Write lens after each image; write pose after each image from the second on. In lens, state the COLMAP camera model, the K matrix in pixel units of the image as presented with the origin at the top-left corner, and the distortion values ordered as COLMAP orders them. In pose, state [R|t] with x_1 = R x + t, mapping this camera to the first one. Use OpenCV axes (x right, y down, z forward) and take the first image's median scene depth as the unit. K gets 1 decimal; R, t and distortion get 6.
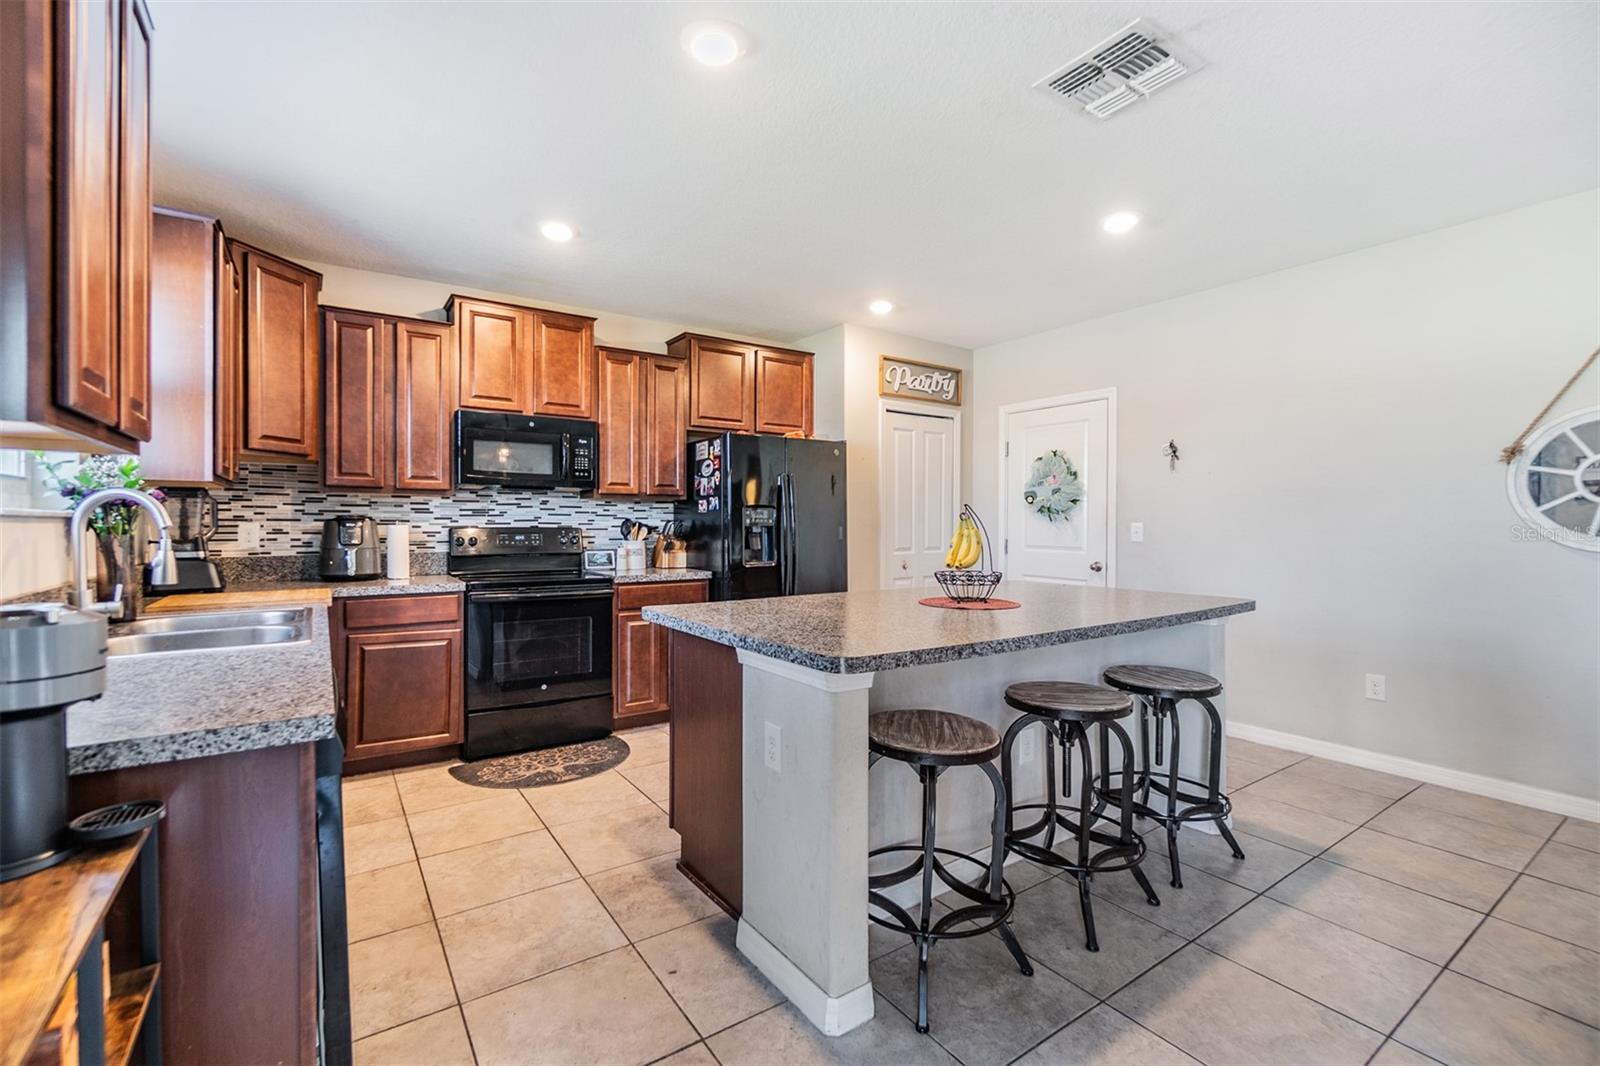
lens RADIAL K [[695.6, 0, 796.5], [0, 695.6, 522.3], [0, 0, 1]] dist [-0.001402, -0.000983]
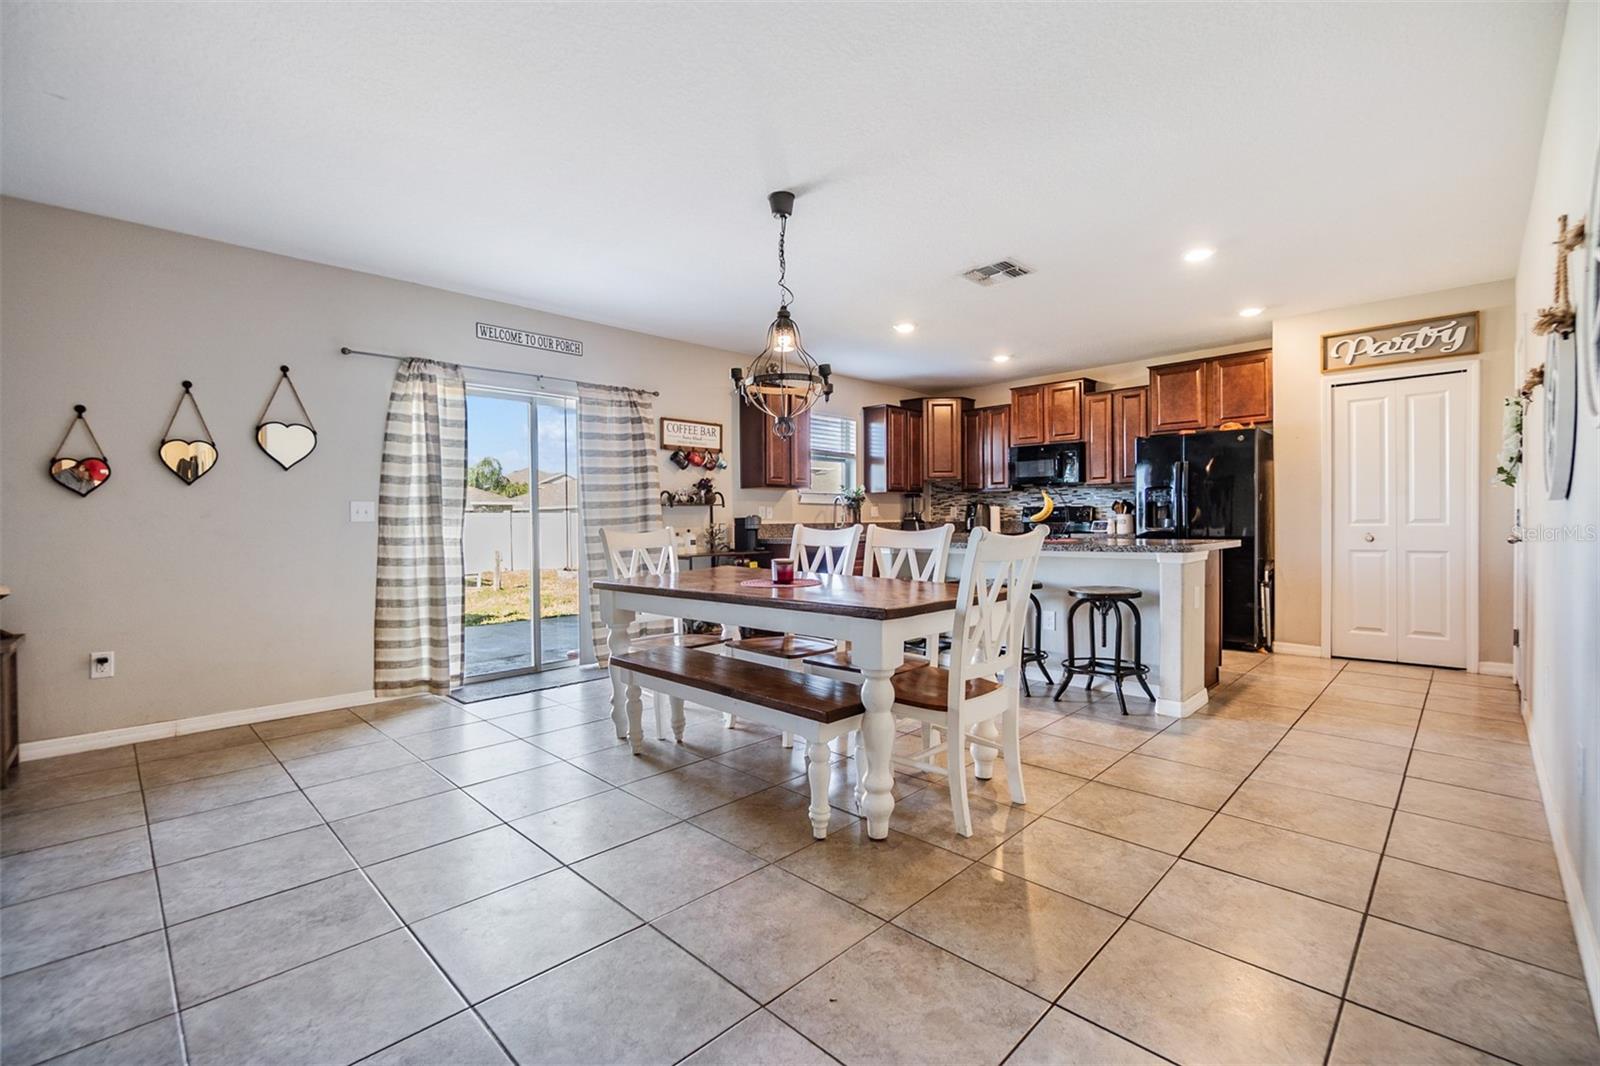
lens RADIAL K [[695.6, 0, 796.6], [0, 695.6, 530.3], [0, 0, 1]] dist [-0.001402, -0.000983]
pose [[0.192165, 0.008297, -0.981328, 1.275562], [0.010682, 0.999887, 0.010546, 0.043871], [0.981304, -0.012509, 0.192055, 0.019630]]
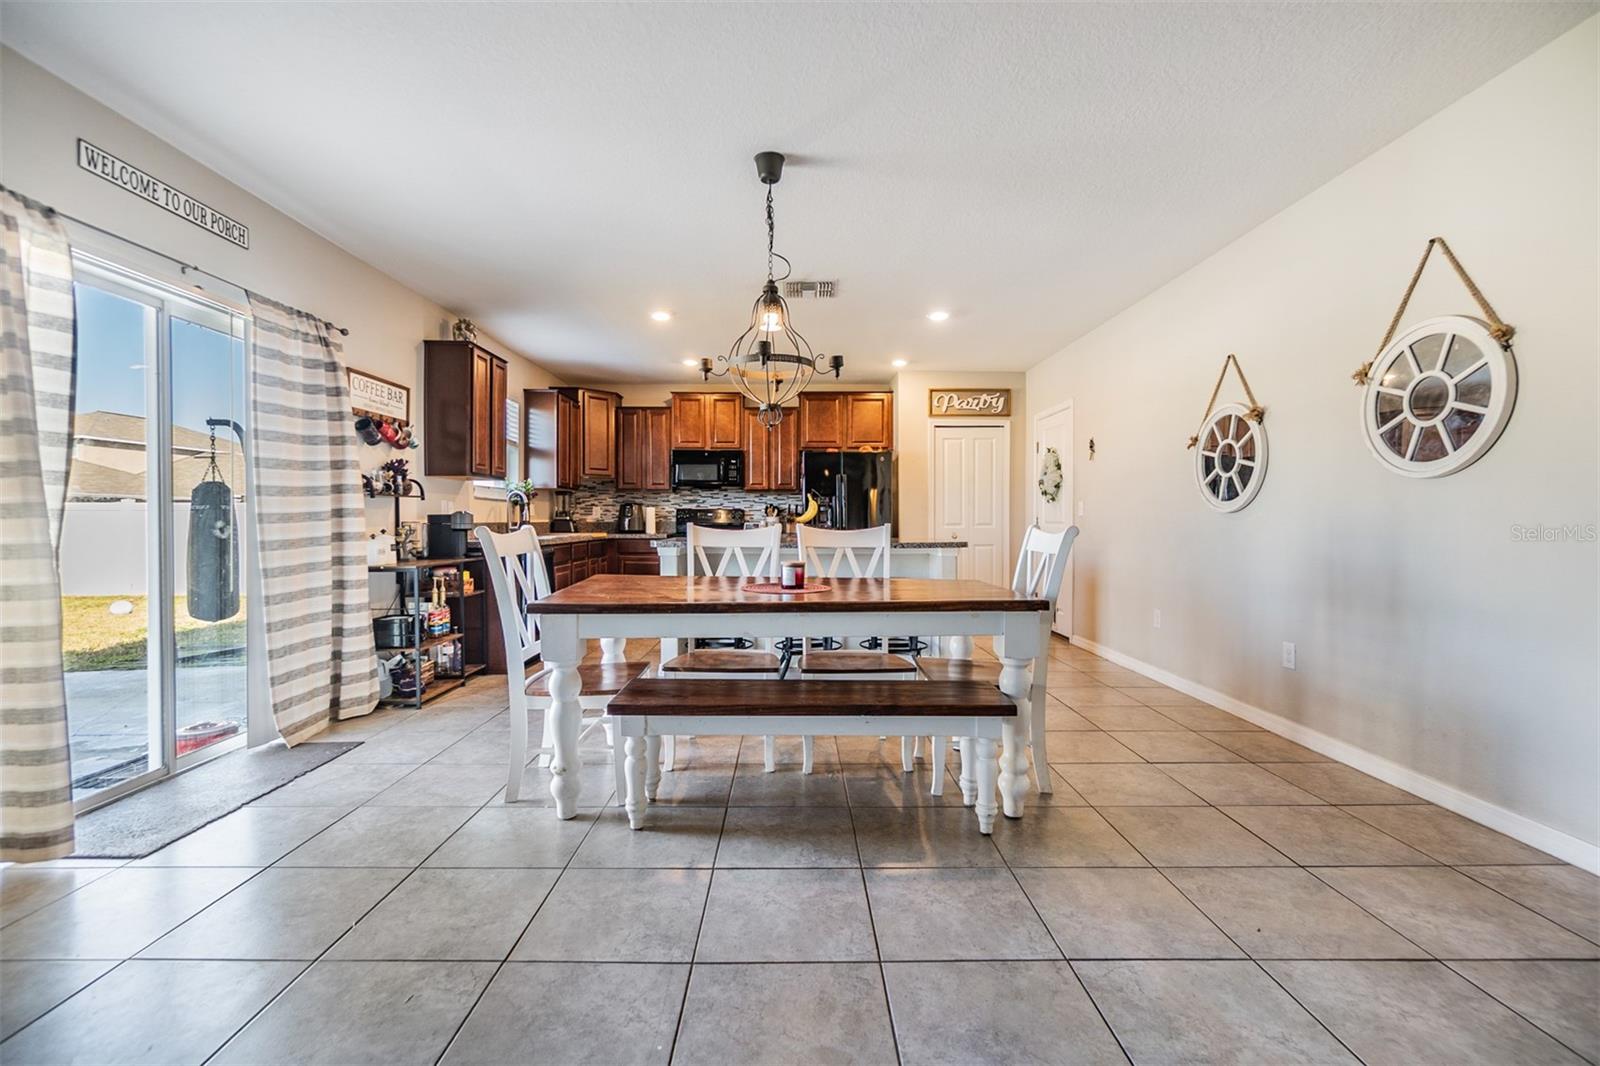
lens RADIAL K [[695.6, 0, 799.5], [0, 695.6, 525.9], [0, 0, 1]] dist [-0.001402, -0.000983]
pose [[0.830993, 0.002660, -0.556277, 0.892928], [0.001295, 0.999977, 0.006716, 0.043308], [0.556282, -0.006301, 0.830970, -0.445214]]
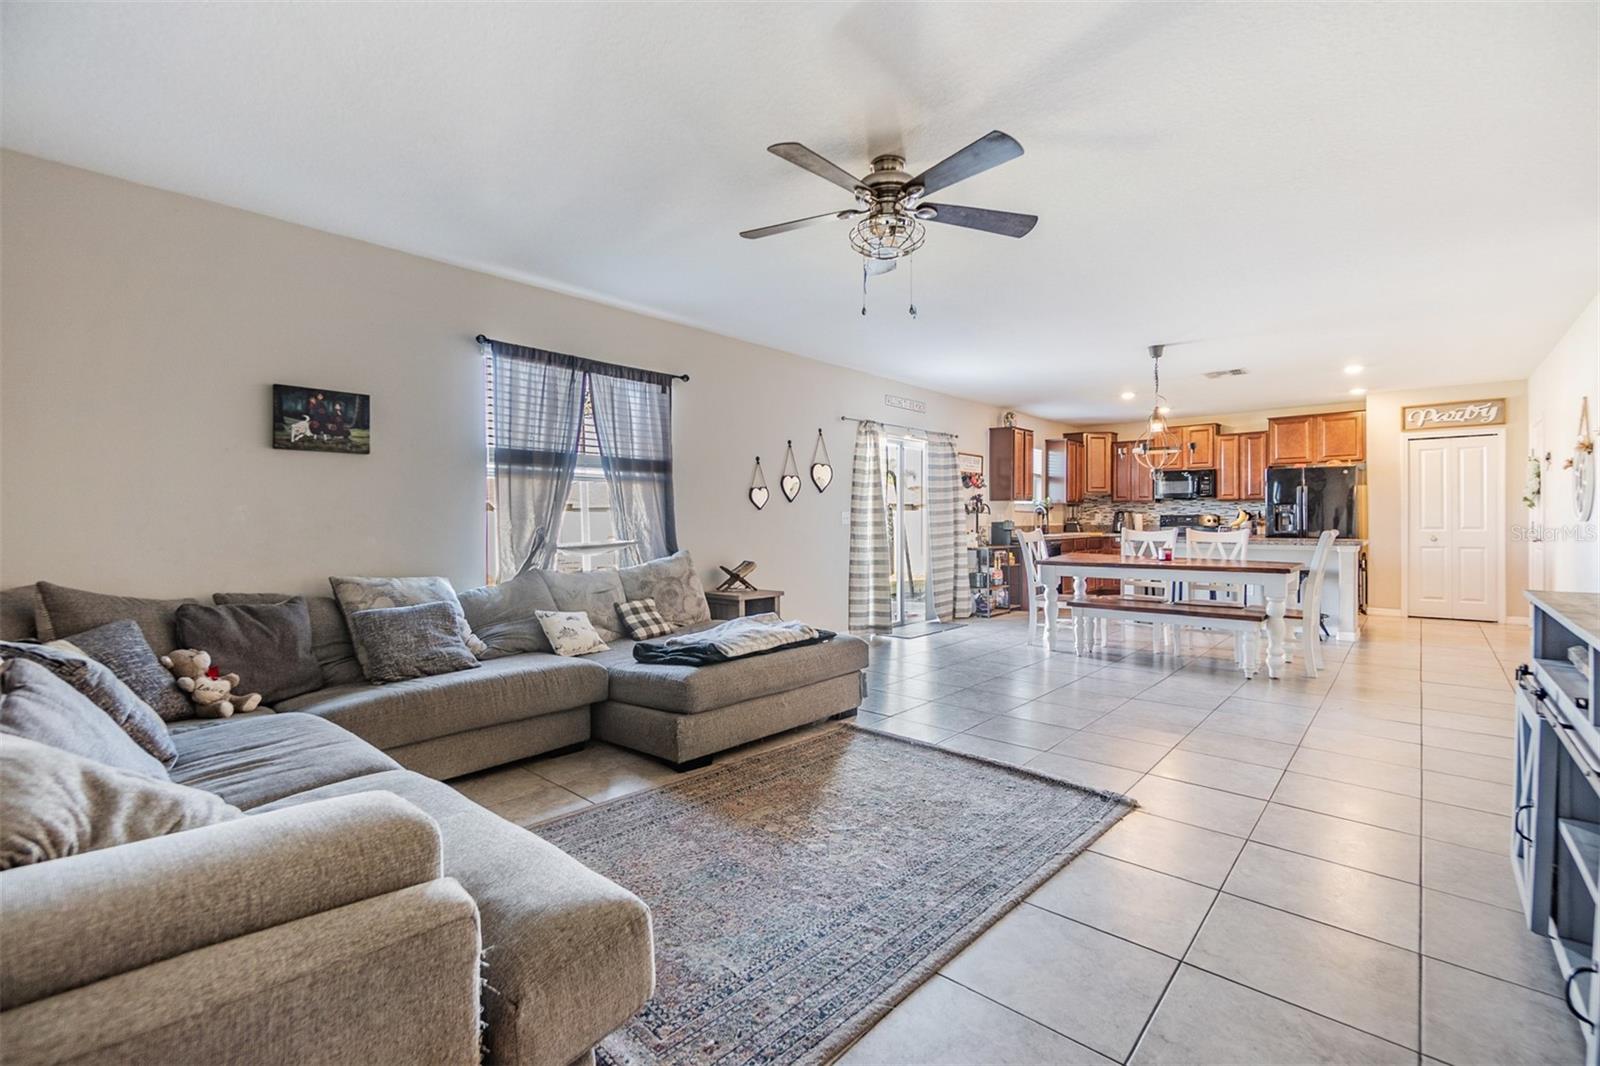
lens RADIAL K [[695.6, 0, 794.5], [0, 695.6, 520.8], [0, 0, 1]] dist [-0.001402, -0.000983]
pose [[0.236254, -0.001099, -0.971691, 1.722093], [0.002795, 0.999996, -0.000451, 0.026891], [0.971687, -0.002609, 0.236256, -0.952383]]
